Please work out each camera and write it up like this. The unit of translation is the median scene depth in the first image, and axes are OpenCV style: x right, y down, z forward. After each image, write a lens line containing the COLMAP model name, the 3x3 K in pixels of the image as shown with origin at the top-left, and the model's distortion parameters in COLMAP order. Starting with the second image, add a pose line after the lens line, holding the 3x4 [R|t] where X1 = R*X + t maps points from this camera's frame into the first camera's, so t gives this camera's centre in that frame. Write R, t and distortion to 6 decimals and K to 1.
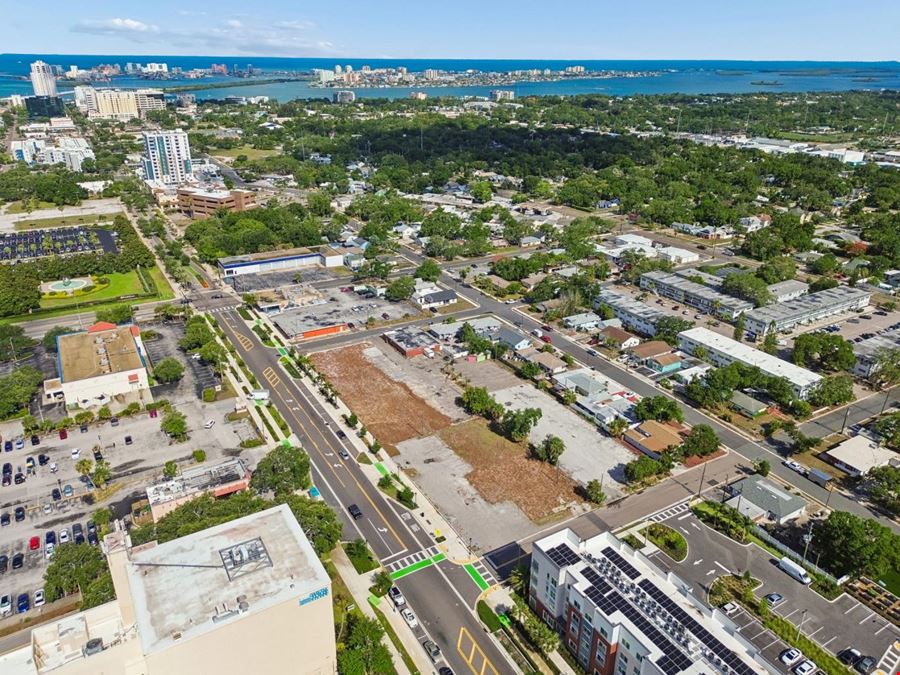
lens RADIAL K [[653.3, 0, 454.8], [0, 653.3, 338.8], [0, 0, 1]] dist [0.082051, -0.086305]
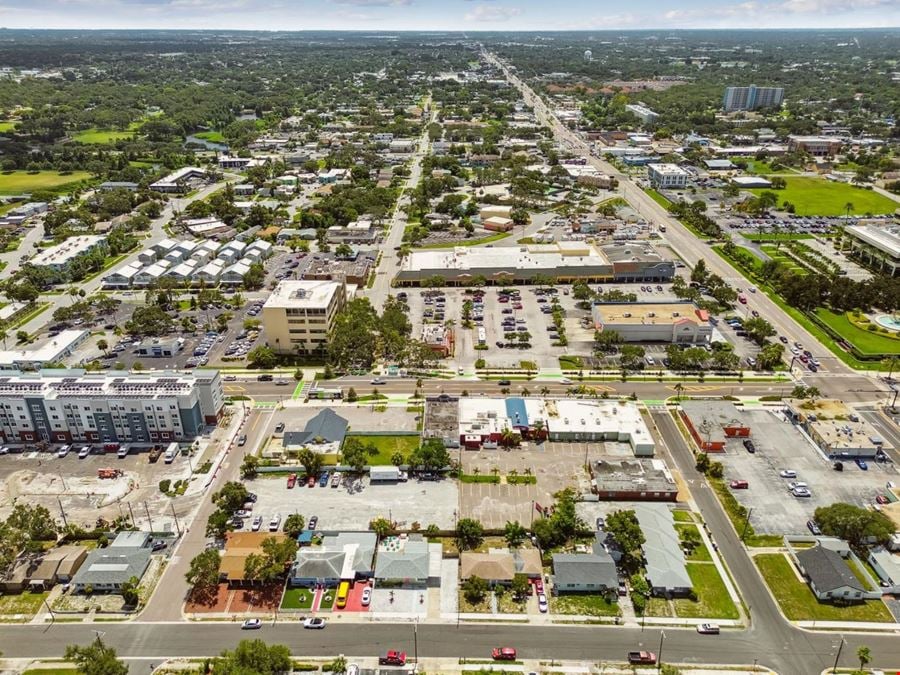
lens RADIAL K [[640.8, 0, 450.0], [0, 640.8, 337.5], [0, 0, 1]] dist [0.074421, -0.062441]
pose [[-0.521924, 0.363074, -0.771863, 0.595426], [-0.338120, 0.742700, 0.577988, -0.512455], [0.783116, 0.562649, -0.264870, 1.042267]]
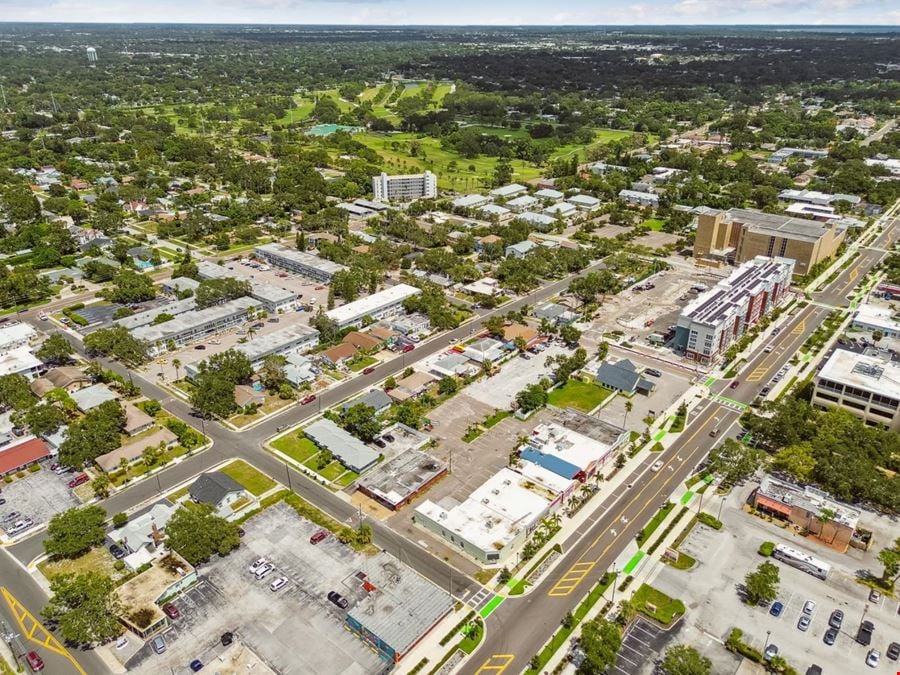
lens RADIAL K [[649.6, 0, 448.4], [0, 649.6, 341.6], [0, 0, 1]] dist [0.066681, -0.061368]
pose [[-0.331459, -0.418888, 0.845380, -0.699488], [0.365323, 0.769151, 0.524353, -0.525733], [-0.869870, 0.482638, -0.101912, 1.057384]]
